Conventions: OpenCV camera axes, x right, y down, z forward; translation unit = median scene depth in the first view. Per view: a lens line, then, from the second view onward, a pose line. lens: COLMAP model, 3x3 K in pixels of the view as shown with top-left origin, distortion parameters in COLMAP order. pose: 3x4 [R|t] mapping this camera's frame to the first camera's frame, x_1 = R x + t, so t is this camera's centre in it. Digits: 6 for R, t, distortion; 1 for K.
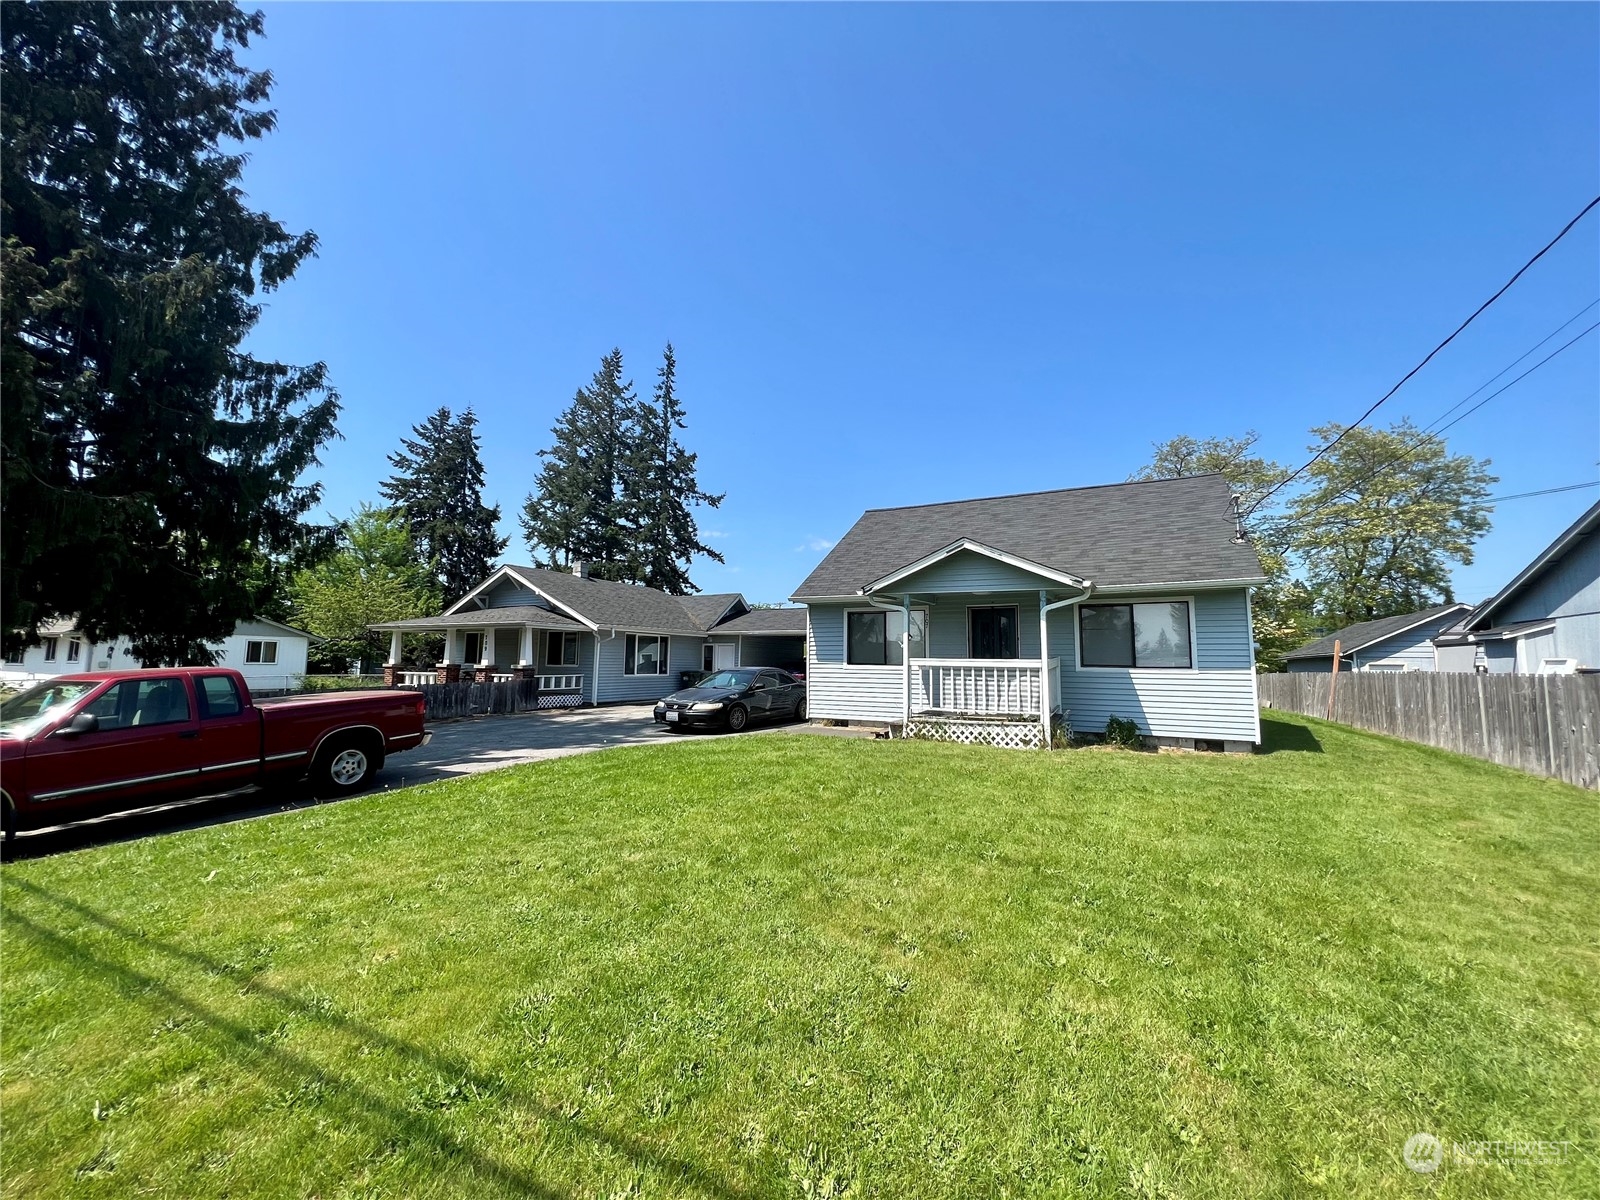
lens RADIAL K [[643.8, 0, 806.7], [0, 643.8, 604.3], [0, 0, 1]] dist [0.002119, 0.000556]
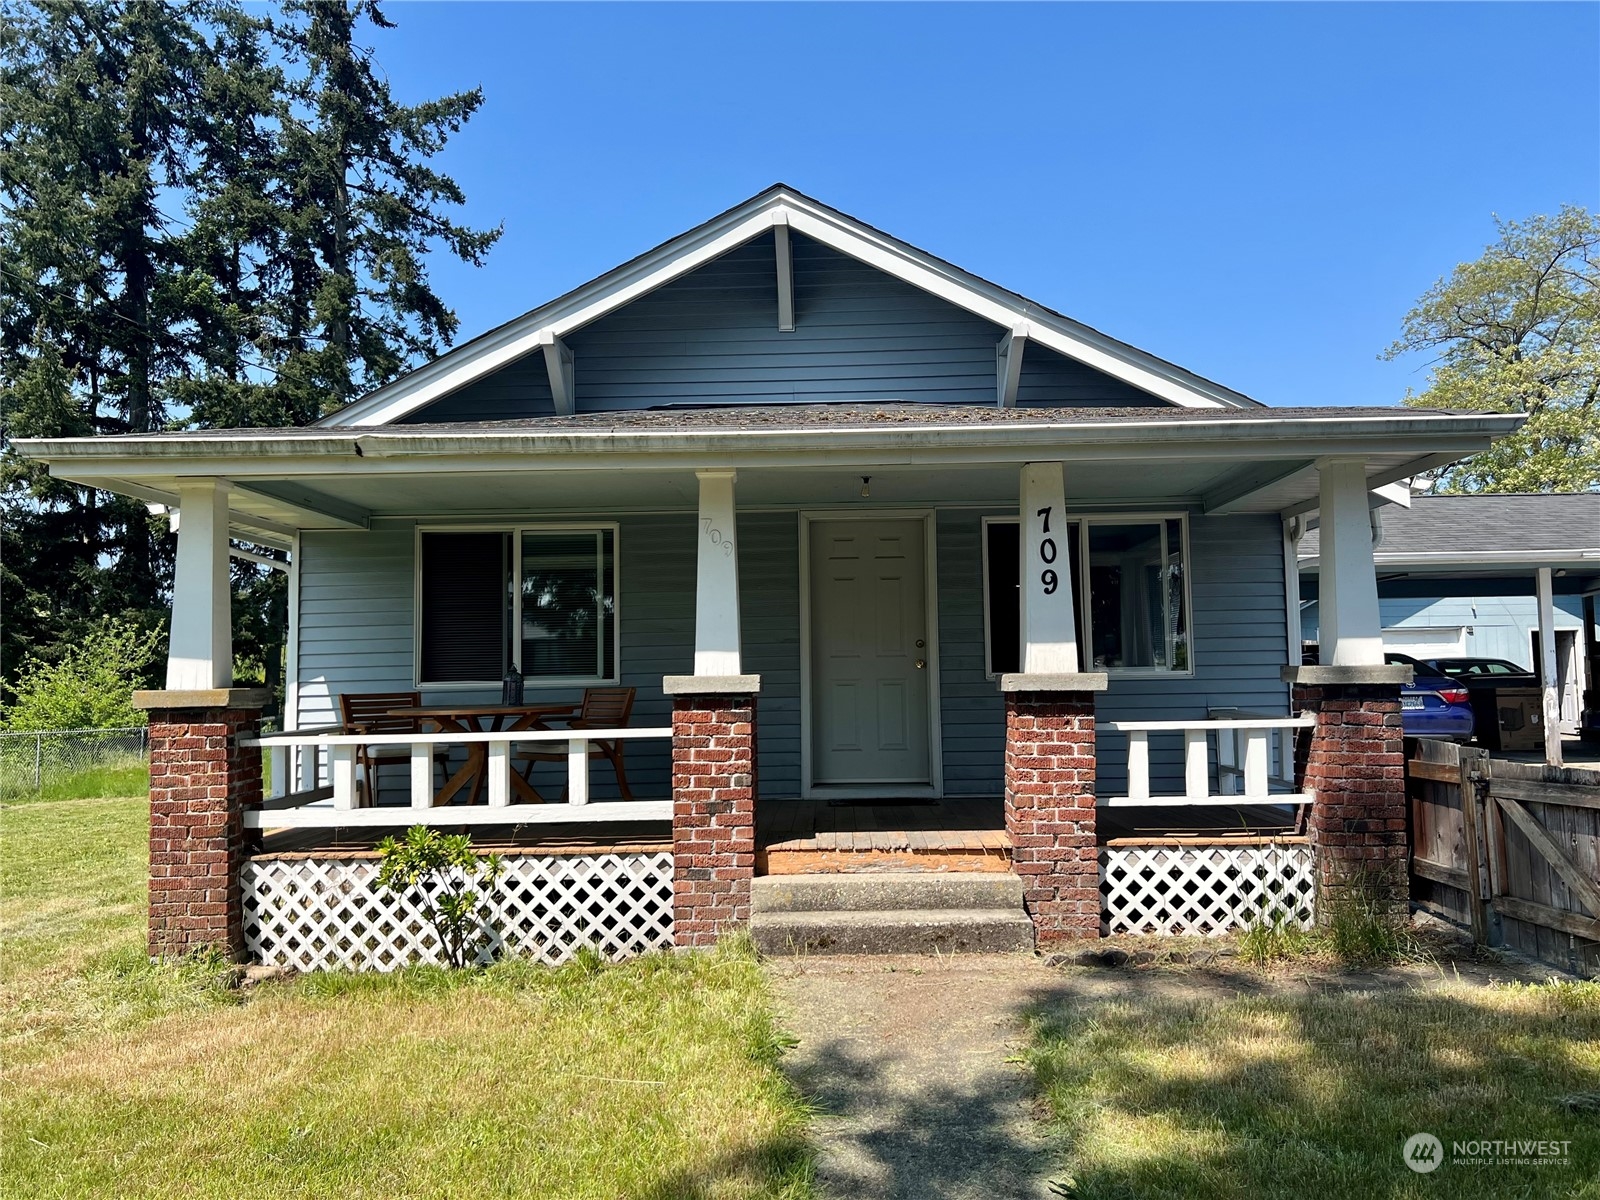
lens RADIAL K [[1218.5, 0, 798.8], [0, 1218.5, 594.3], [0, 0, 1]] dist [0.040895, -0.043319]
pose [[0.901114, 0.007934, 0.433511, -1.220260], [-0.015271, 0.999793, 0.013445, 0.120042], [-0.433314, -0.018735, 0.901048, 1.245646]]
